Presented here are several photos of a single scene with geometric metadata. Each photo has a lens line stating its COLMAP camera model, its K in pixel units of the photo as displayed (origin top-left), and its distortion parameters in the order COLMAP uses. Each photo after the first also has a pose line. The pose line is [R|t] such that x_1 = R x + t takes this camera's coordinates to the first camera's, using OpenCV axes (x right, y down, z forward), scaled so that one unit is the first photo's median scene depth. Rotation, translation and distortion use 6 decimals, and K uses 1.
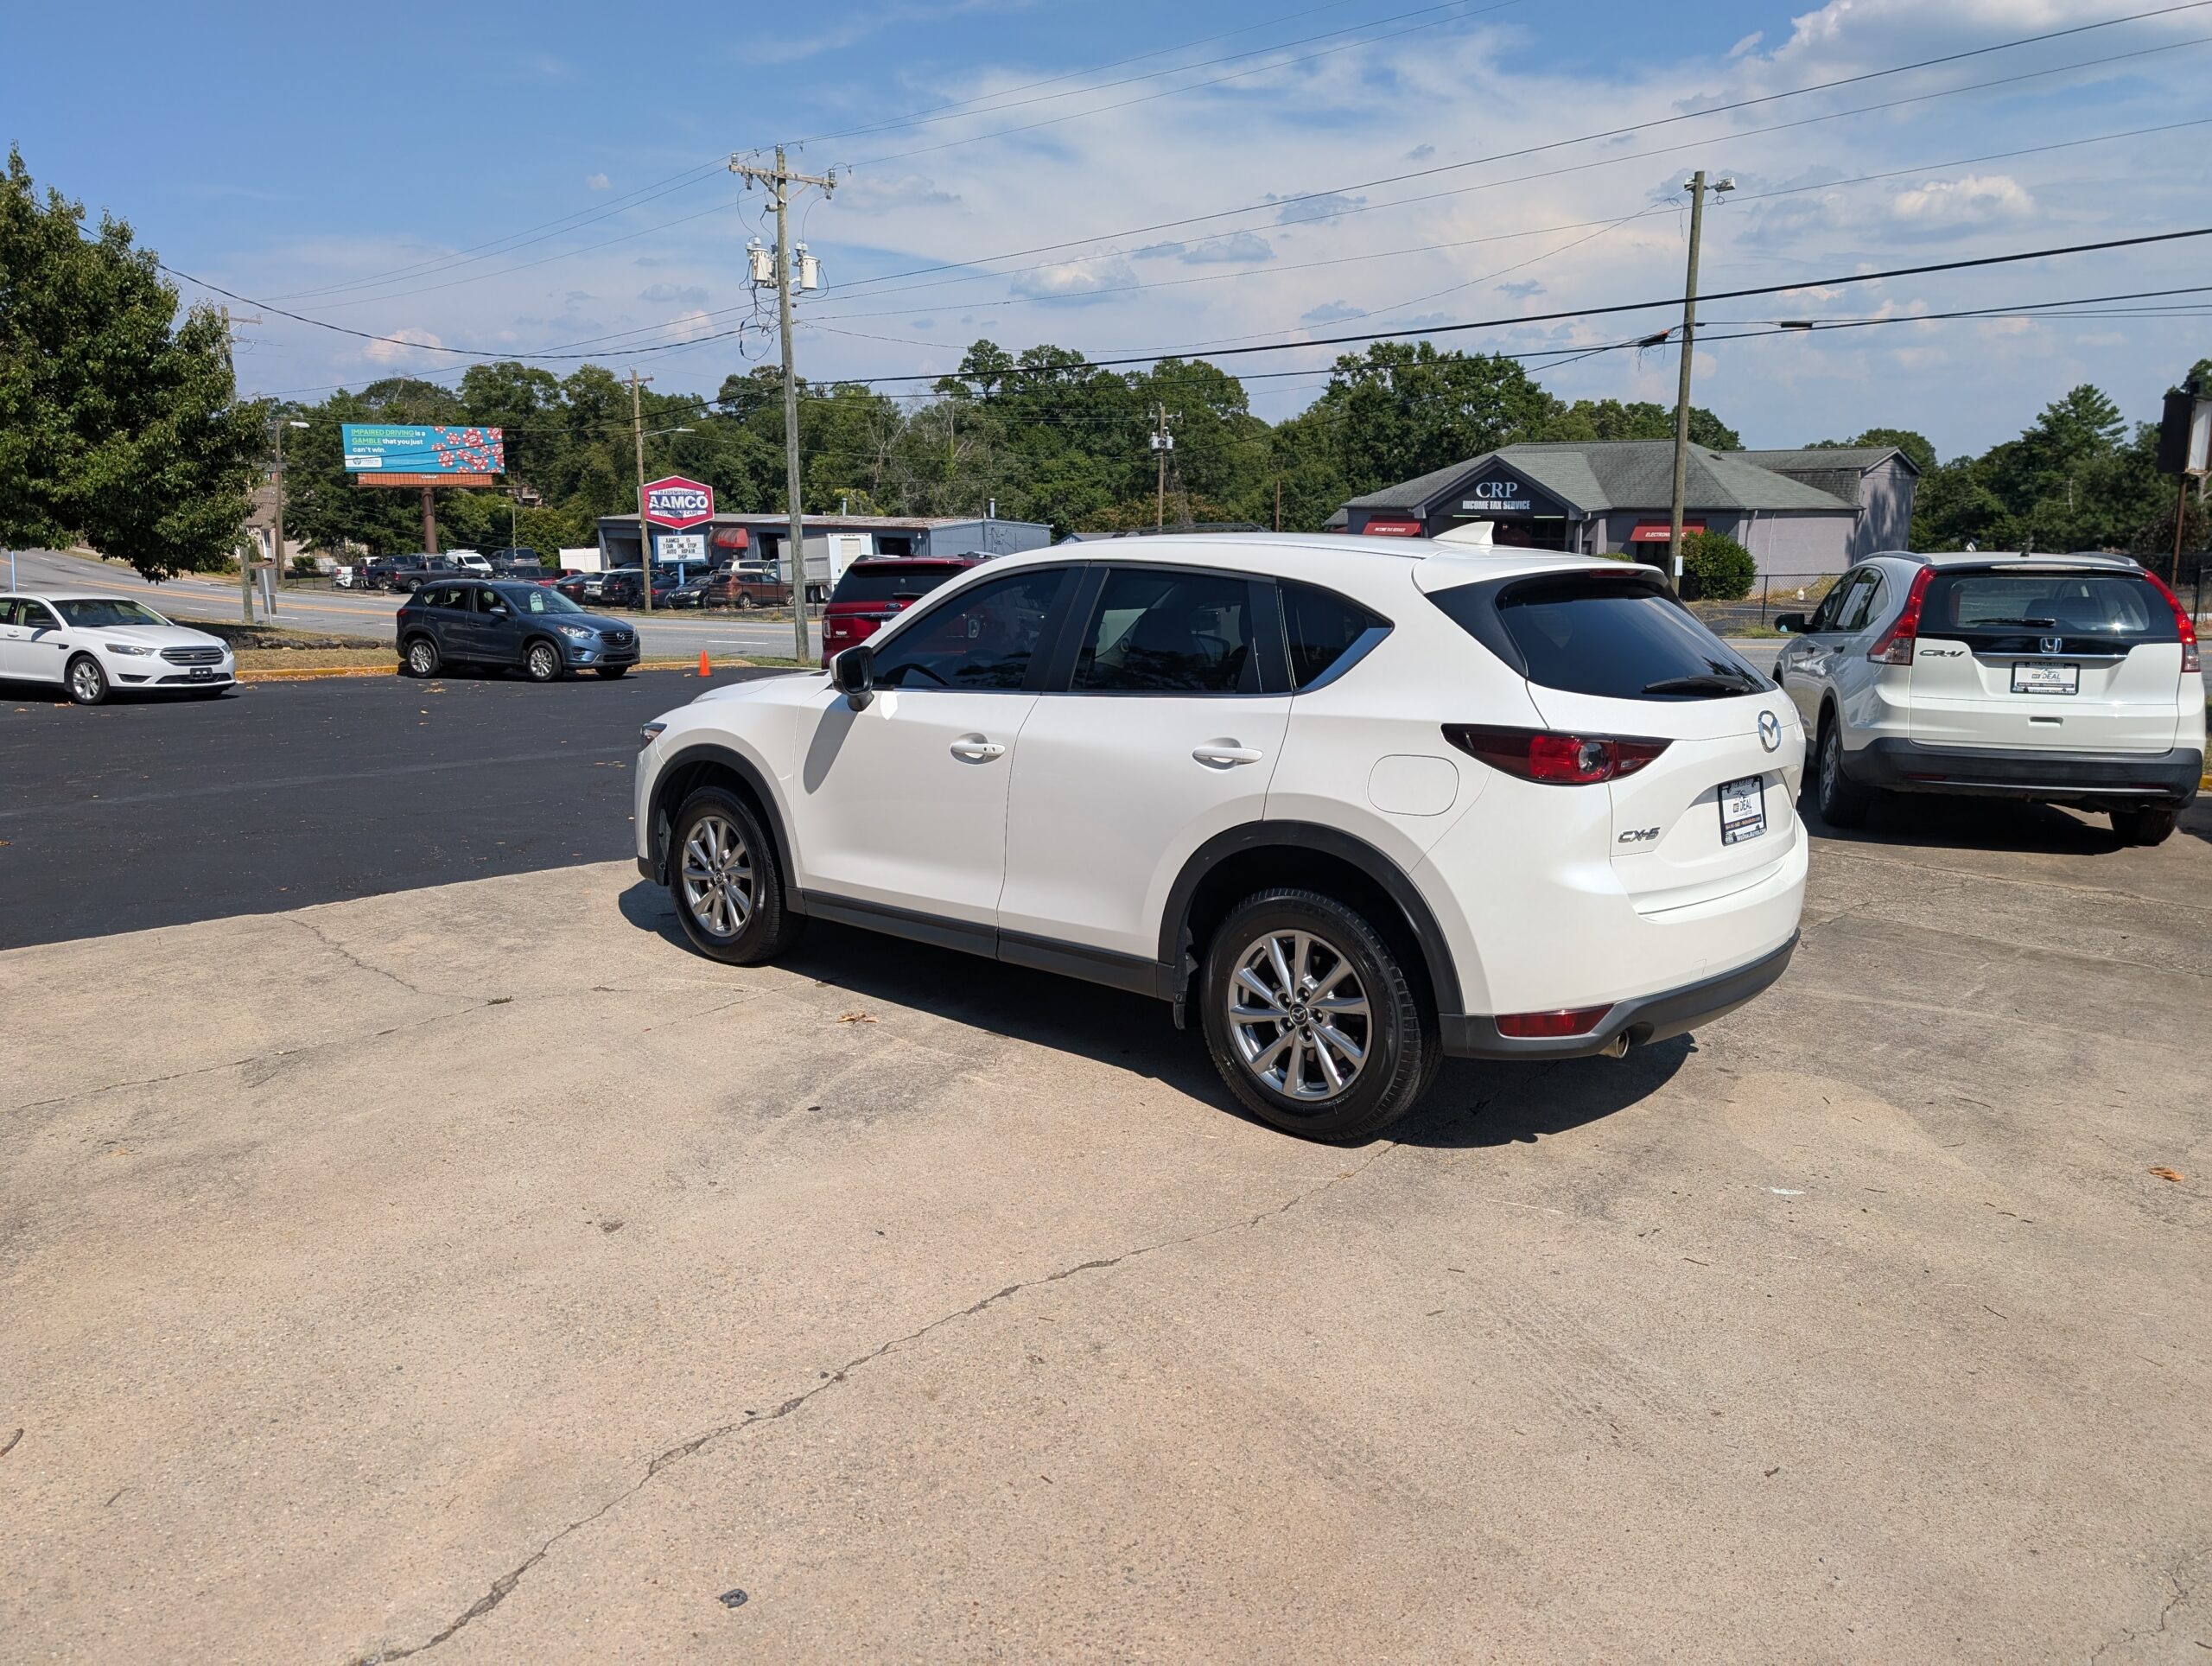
lens RADIAL K [[1587.1, 0, 1094.5], [0, 1587.1, 825.6], [0, 0, 1]] dist [0.012559, -0.003839]
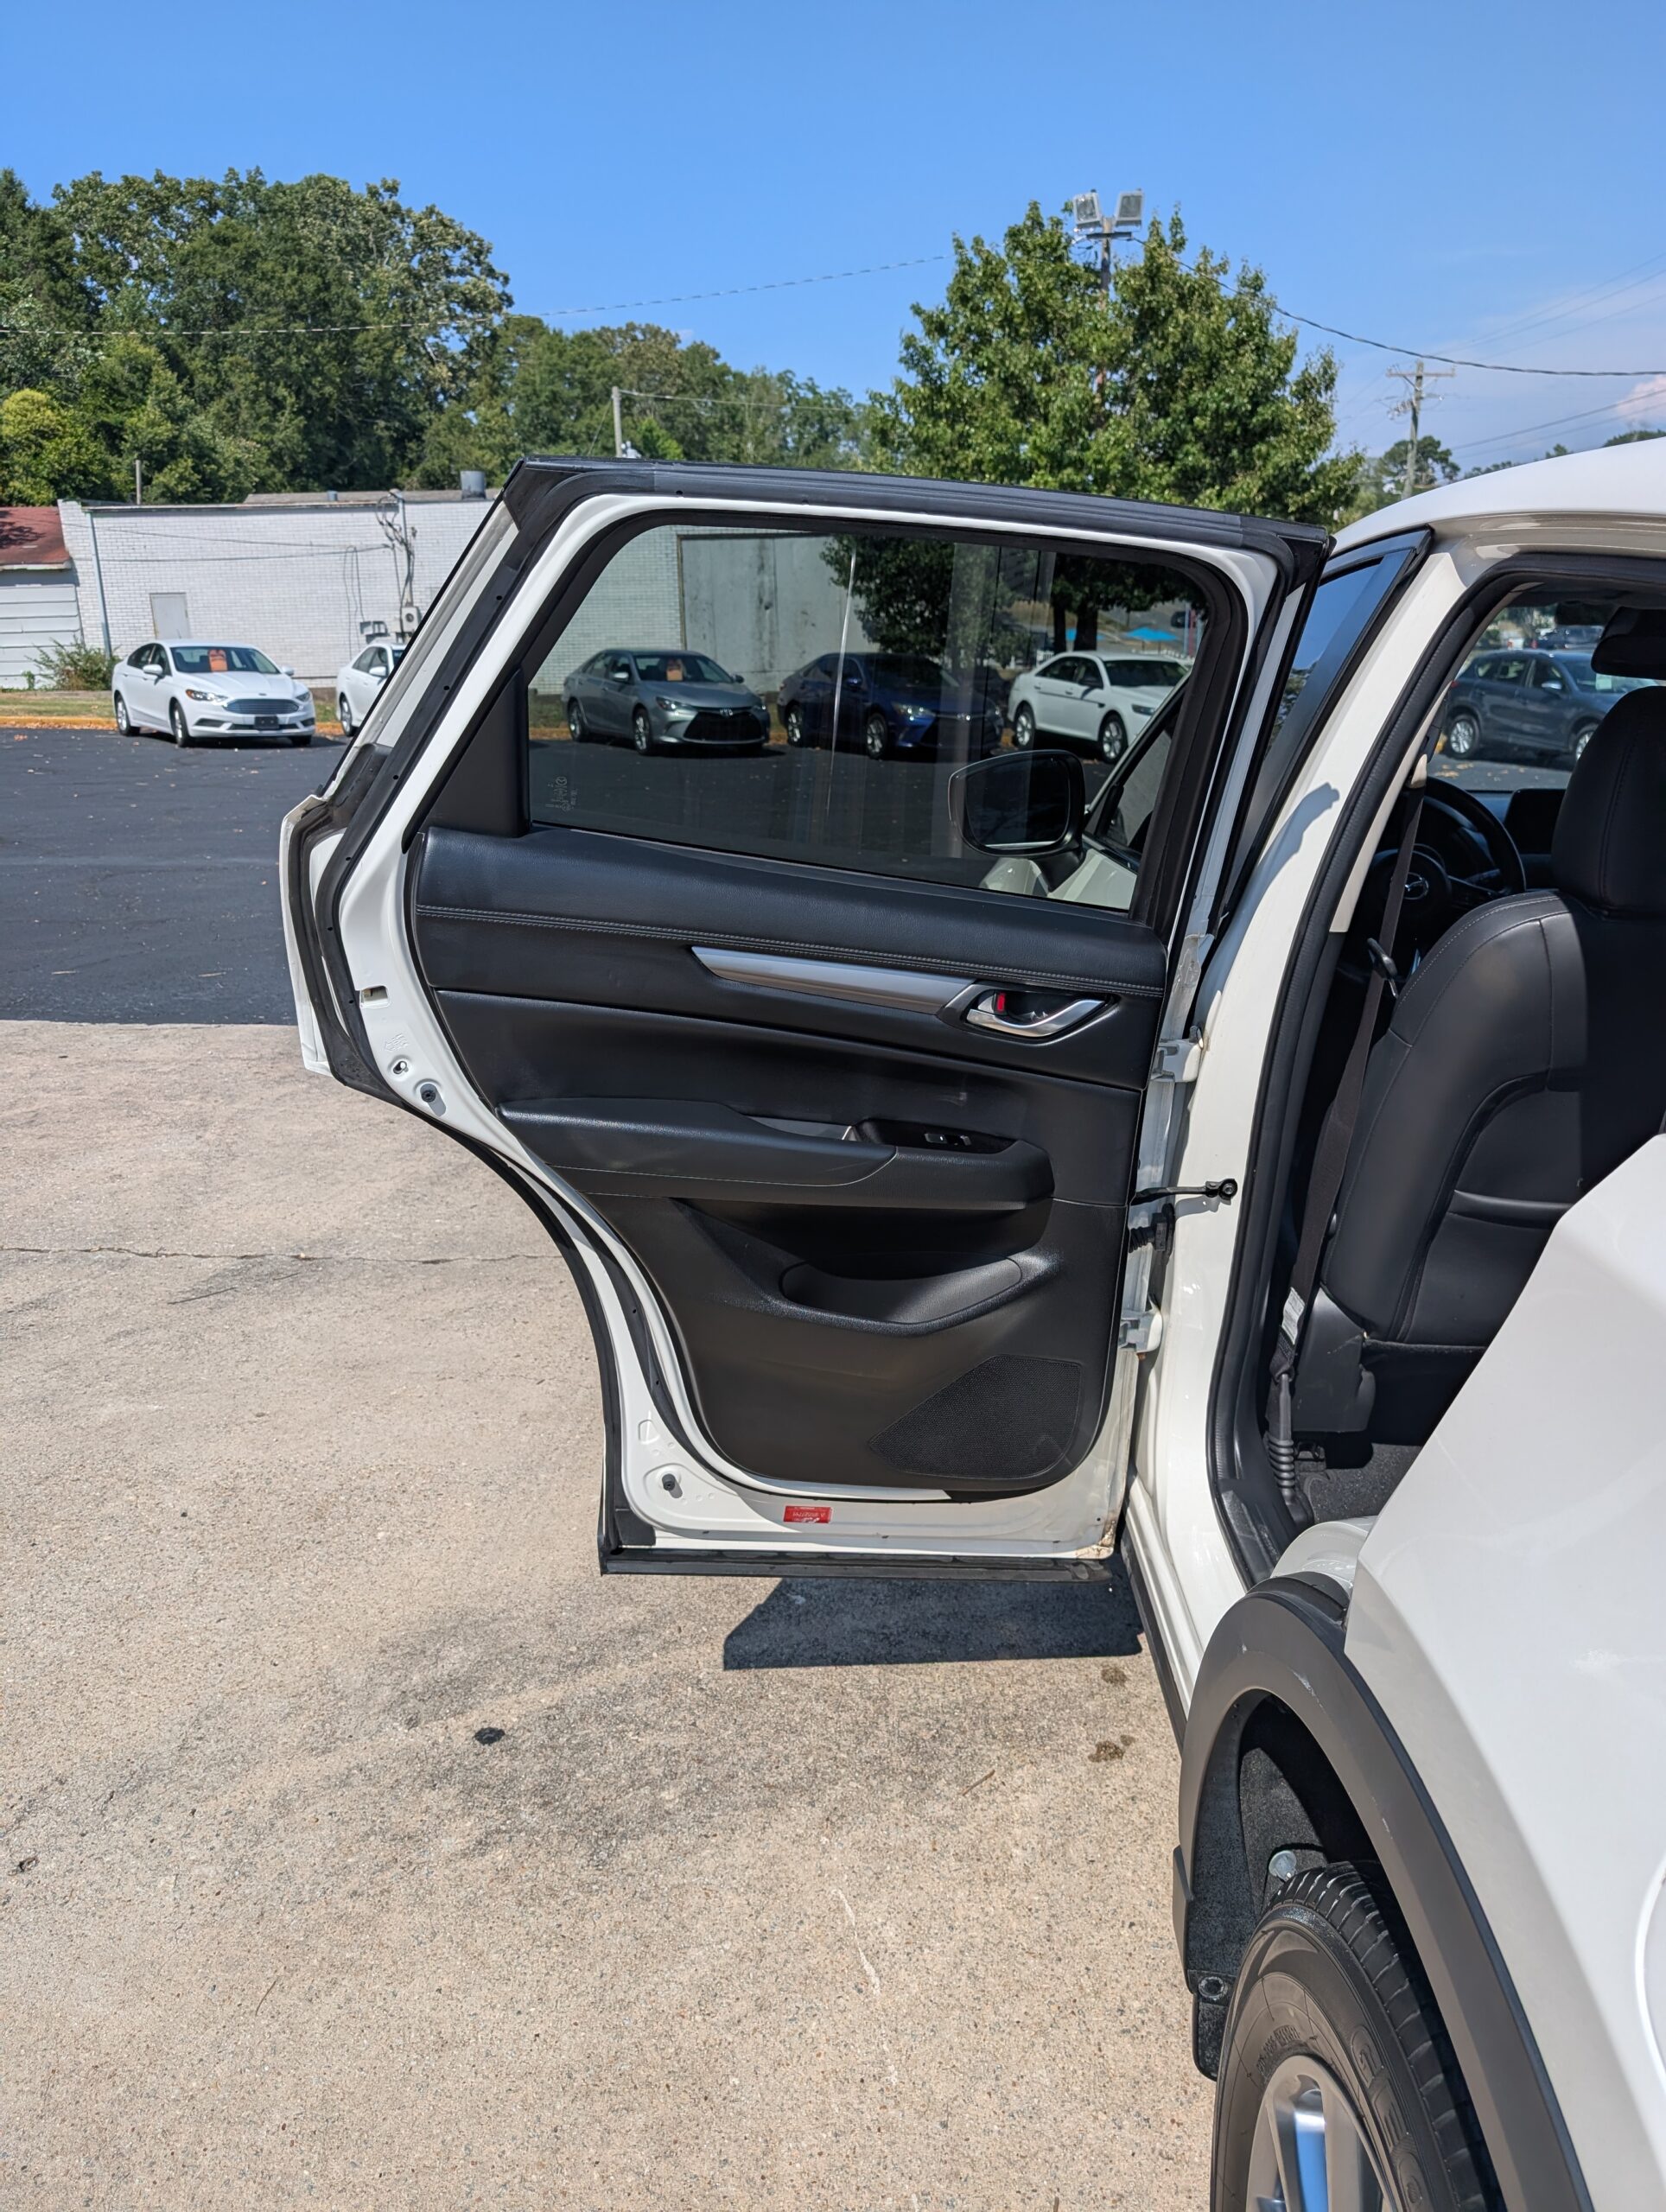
lens RADIAL K [[1610.7, 0, 840.8], [0, 1610.7, 1073.8], [0, 0, 1]] dist [0.008483, -0.010059]
pose [[0.666752, 0.207379, -0.715846, 0.033901], [-0.133321, 0.978202, 0.159205, -0.018037], [0.733258, -0.010713, 0.679866, 0.132278]]
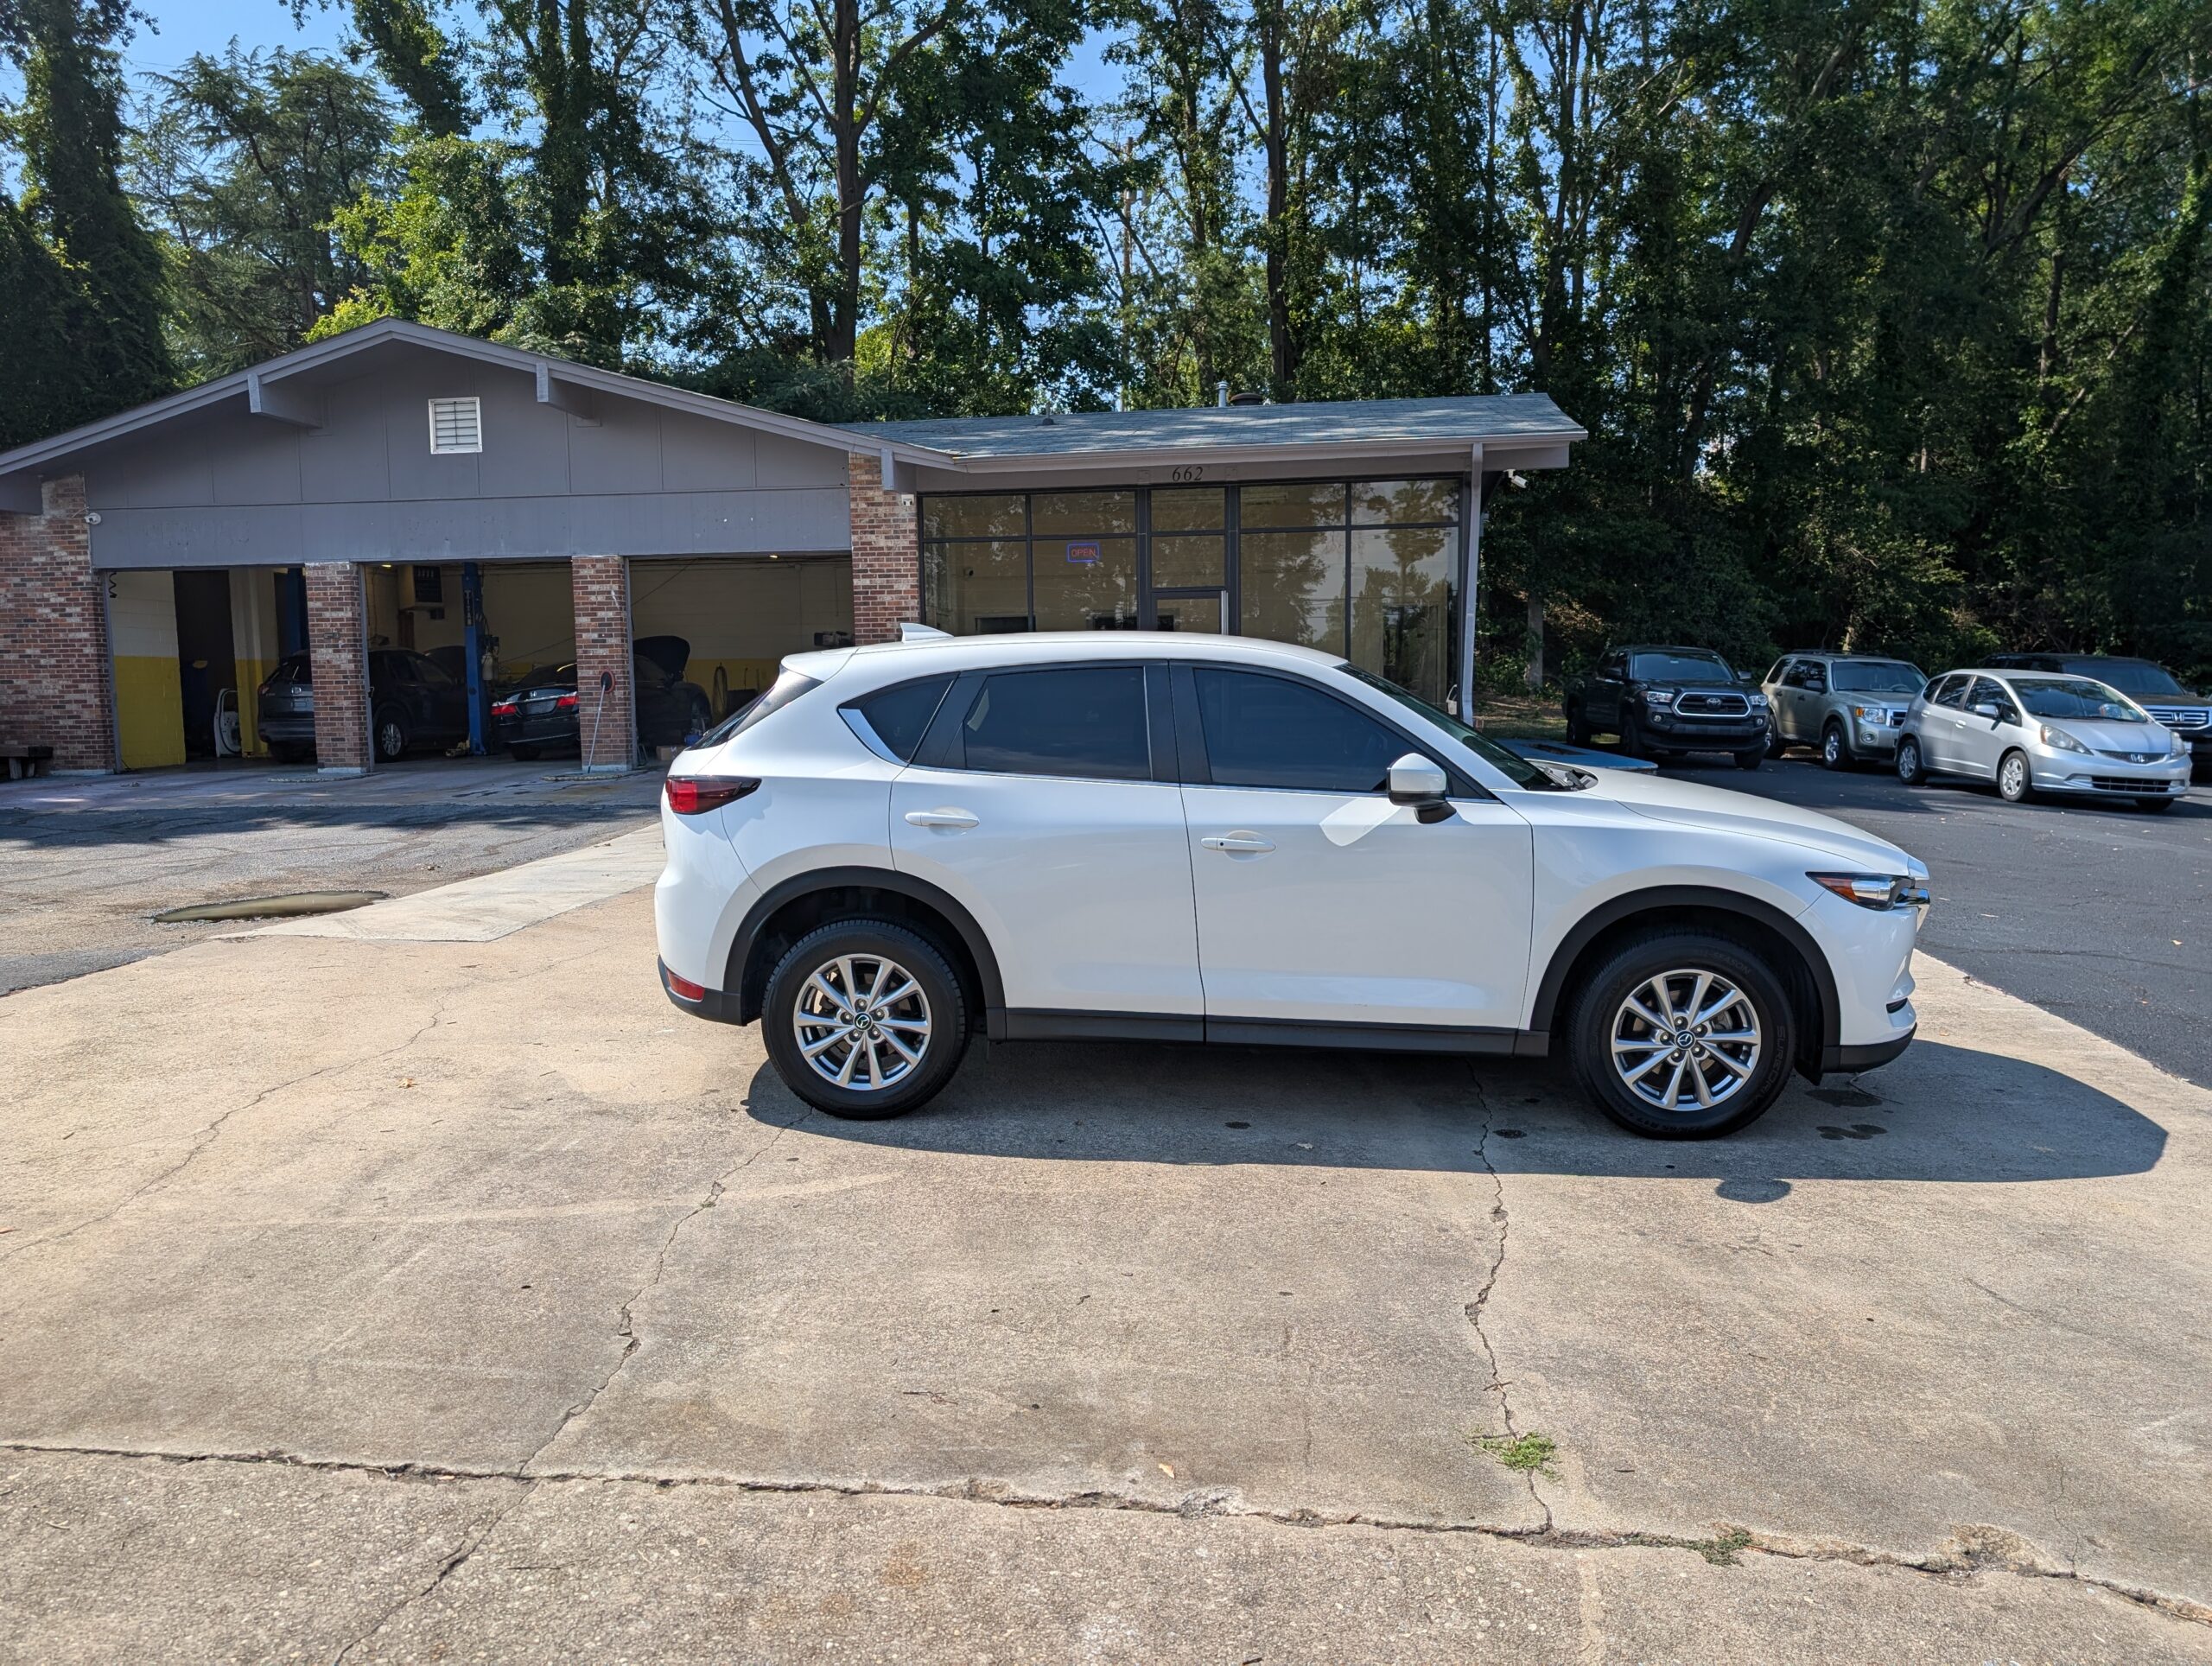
lens RADIAL K [[1607.1, 0, 1075.6], [0, 1607.1, 842.5], [0, 0, 1]] dist [0.037120, -0.039357]
pose [[-0.798390, 0.066858, -0.598417, 0.170154], [-0.108554, 0.961551, 0.252259, -0.066829], [0.592274, 0.266362, -0.760436, 0.388532]]
